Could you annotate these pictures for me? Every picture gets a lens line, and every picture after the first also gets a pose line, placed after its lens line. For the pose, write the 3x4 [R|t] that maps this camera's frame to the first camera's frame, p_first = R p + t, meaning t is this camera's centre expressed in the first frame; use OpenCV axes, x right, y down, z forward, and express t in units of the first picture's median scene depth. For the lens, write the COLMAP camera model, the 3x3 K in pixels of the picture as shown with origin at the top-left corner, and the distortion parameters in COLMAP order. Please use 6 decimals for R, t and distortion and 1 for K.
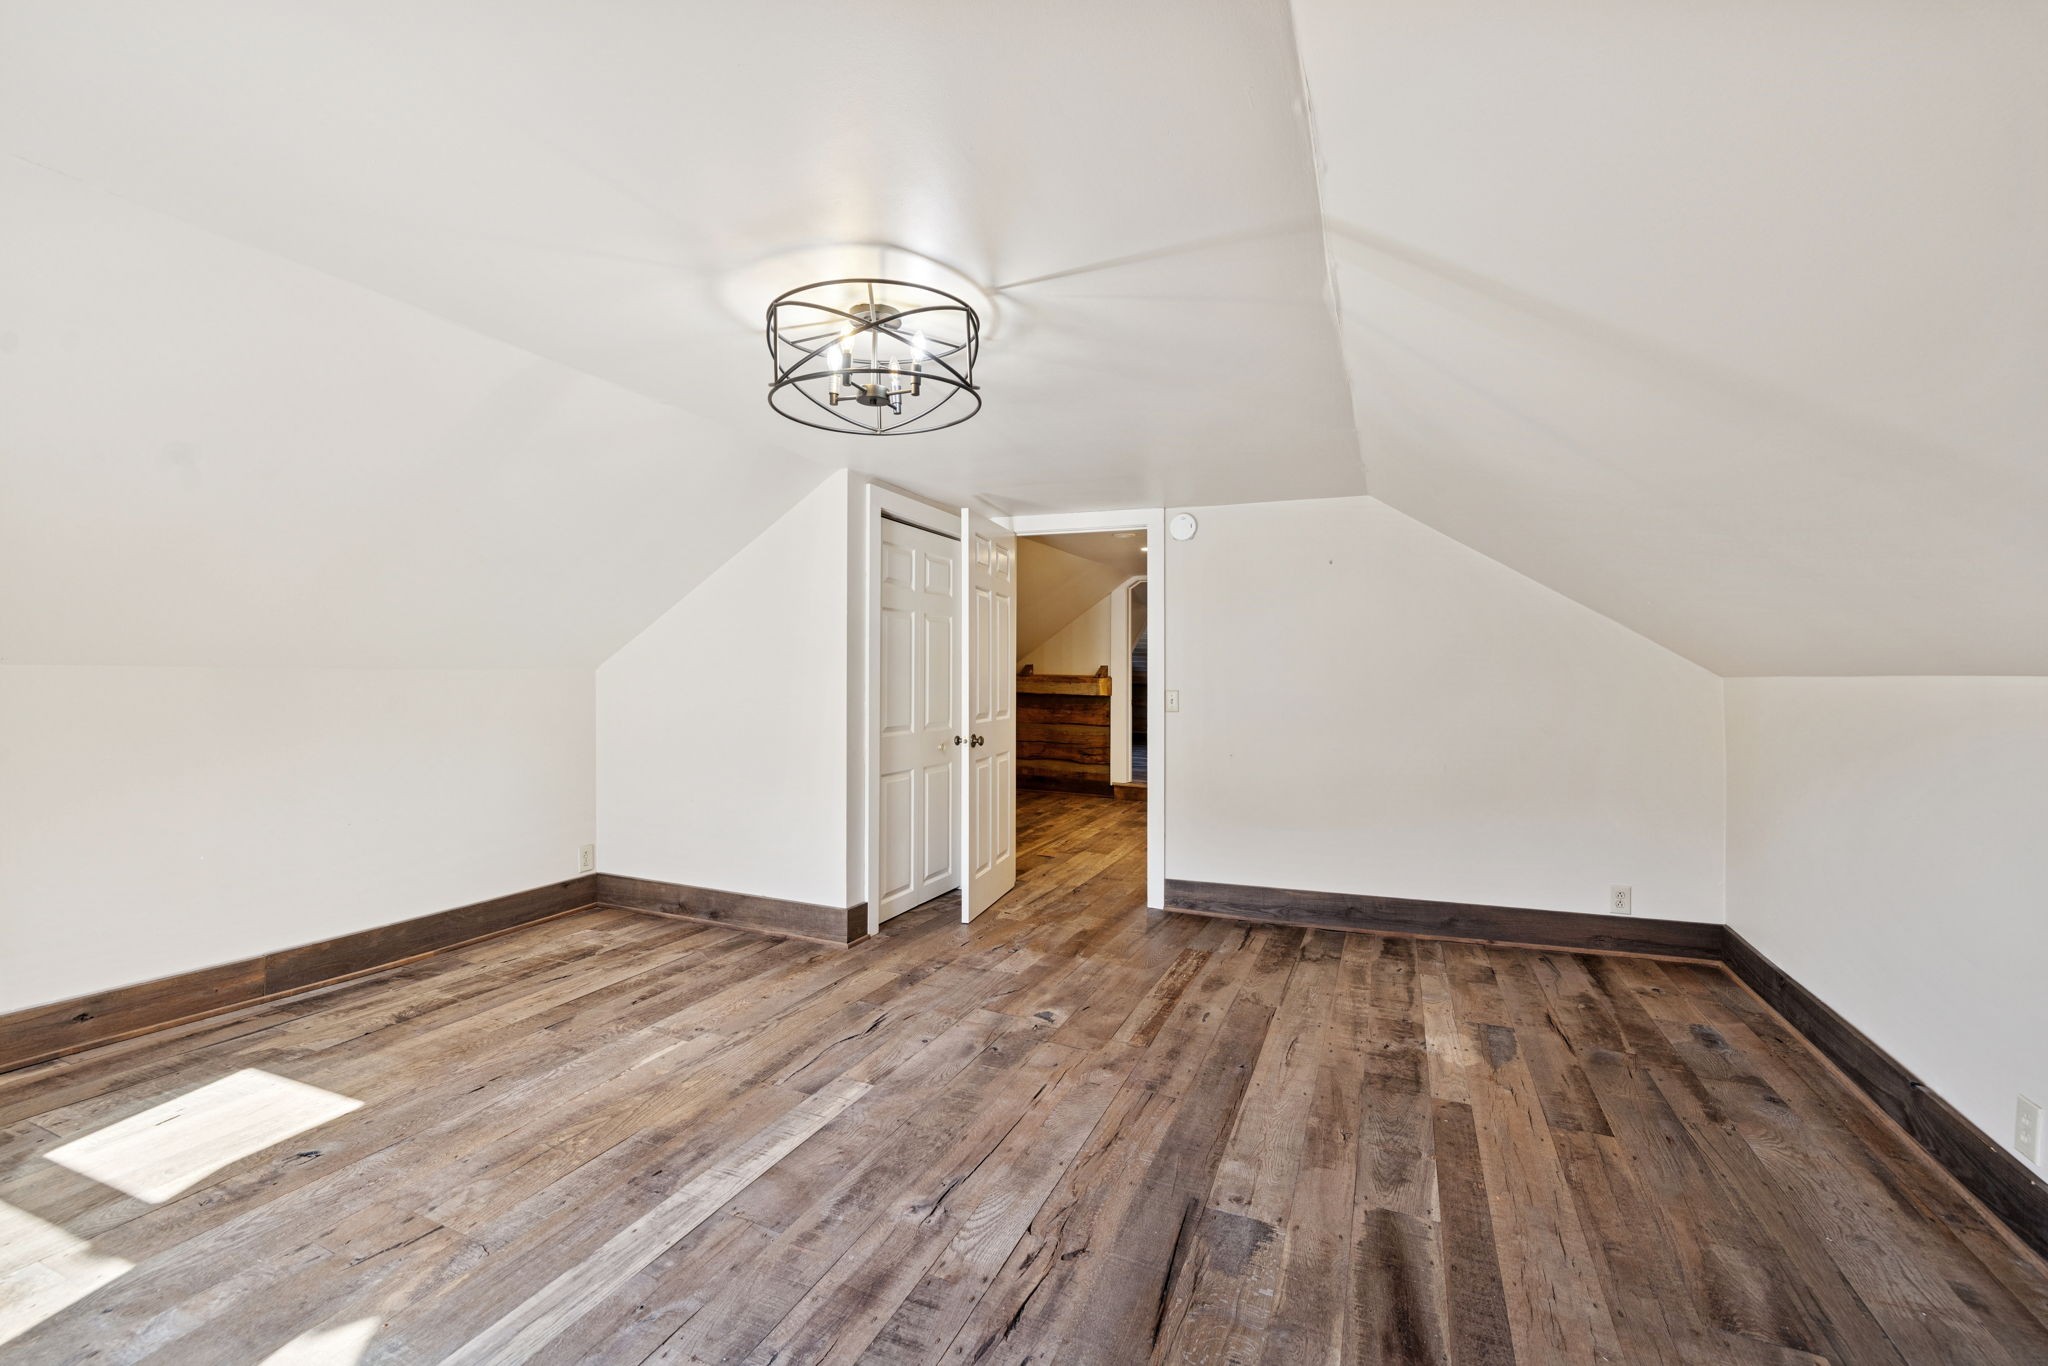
lens RADIAL K [[1084.6, 0, 1024.0], [0, 1084.6, 683.0], [0, 0, 1]] dist [-0.001619, 0.000367]
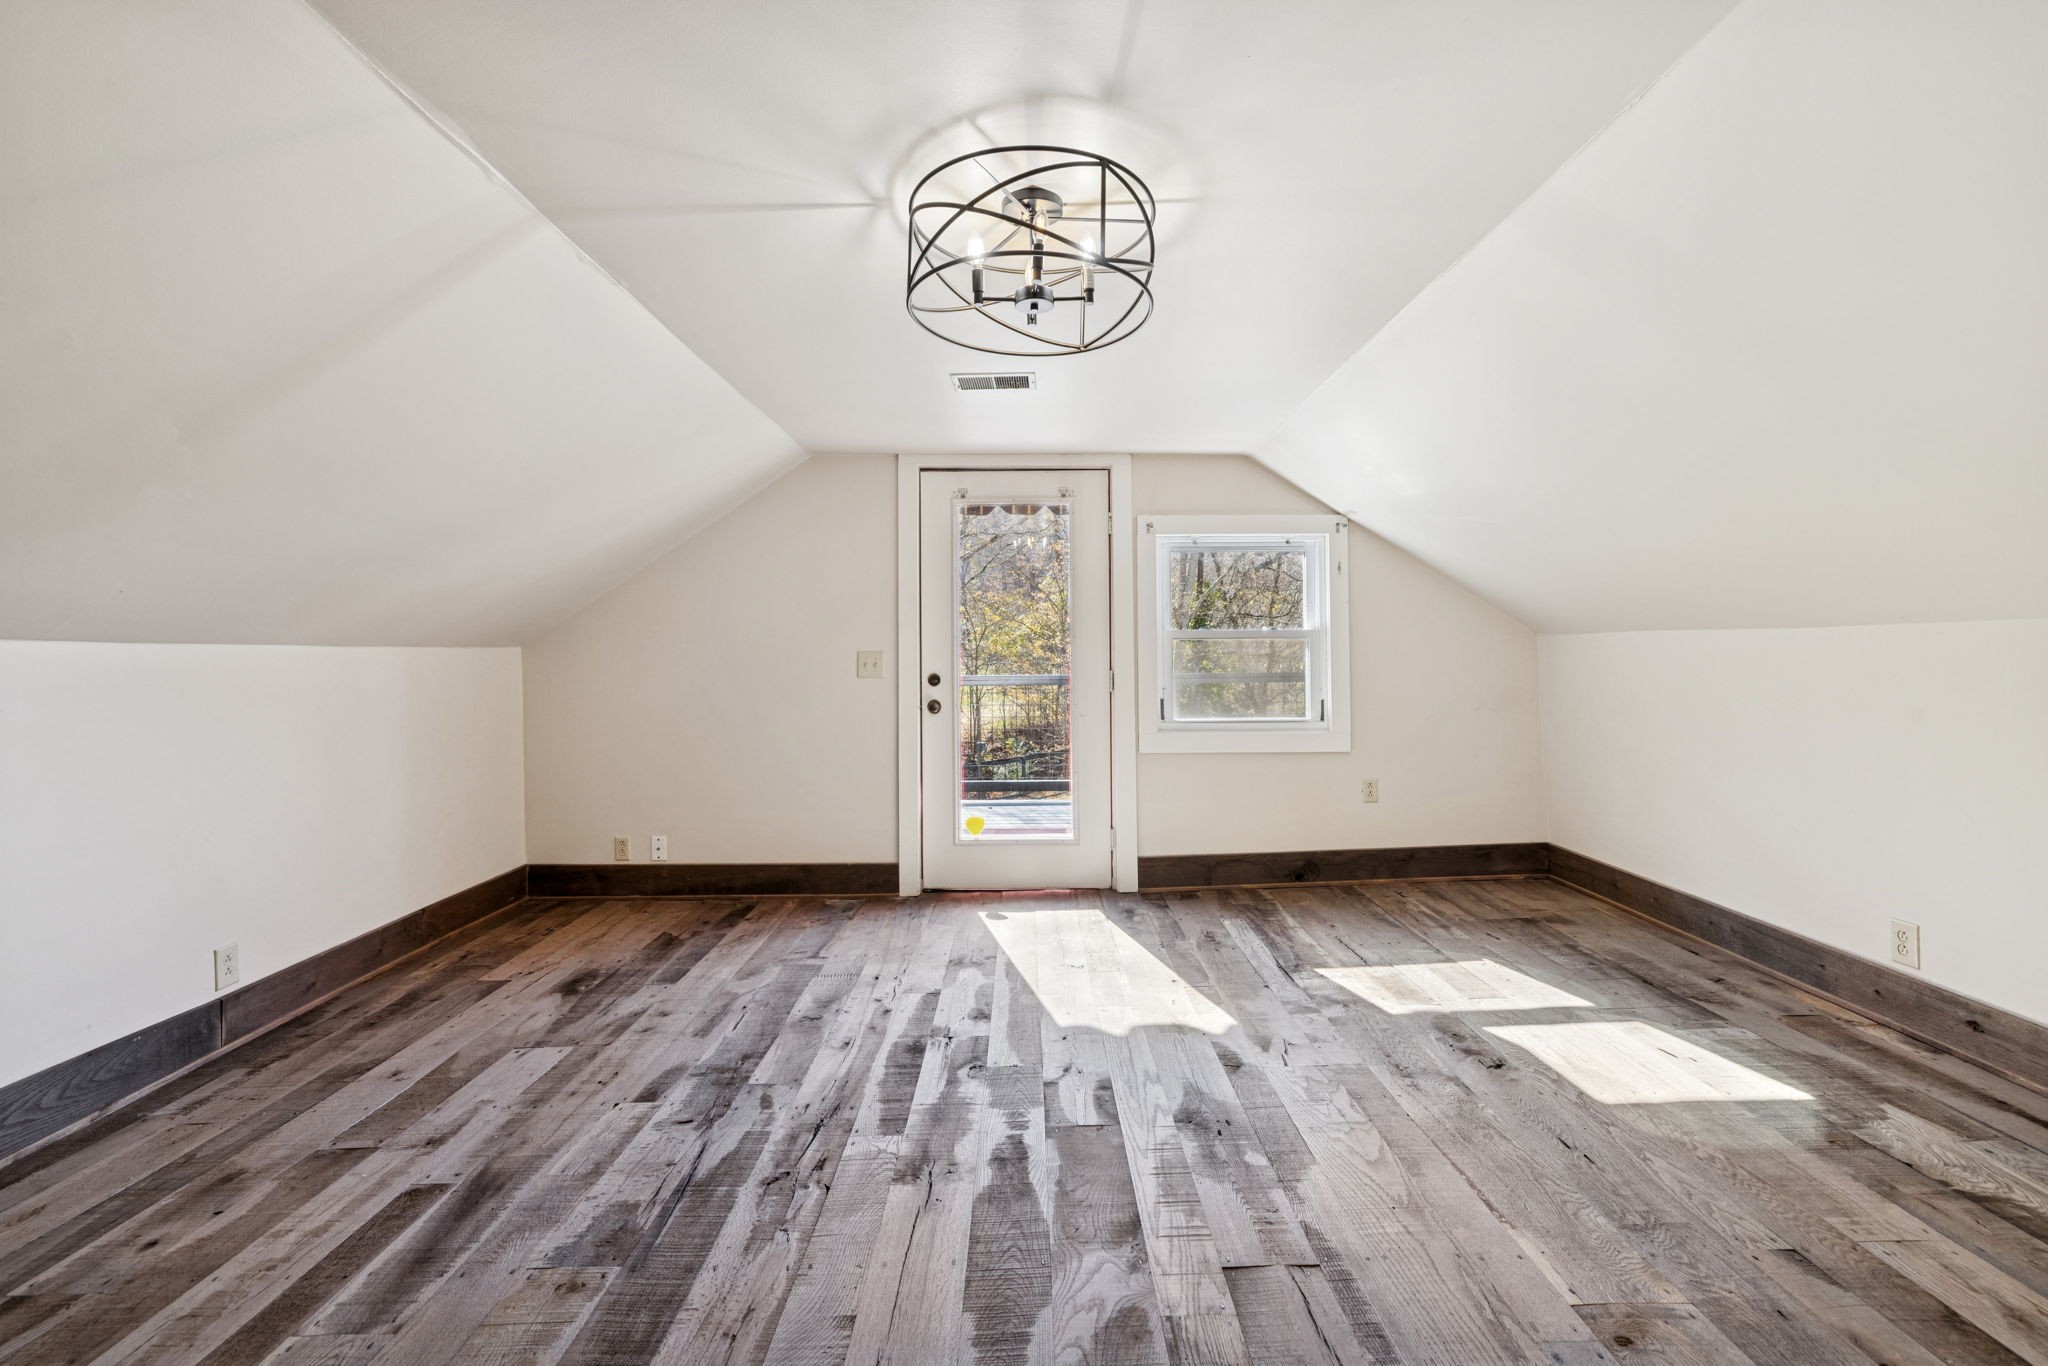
lens RADIAL K [[1084.6, 0, 1024.0], [0, 1084.6, 683.0], [0, 0, 1]] dist [-0.001619, 0.000367]
pose [[-0.943427, 0.004826, -0.331544, 0.129772], [-0.003696, 0.999679, 0.025068, 0.019489], [0.331559, 0.024875, -0.943106, 1.610297]]
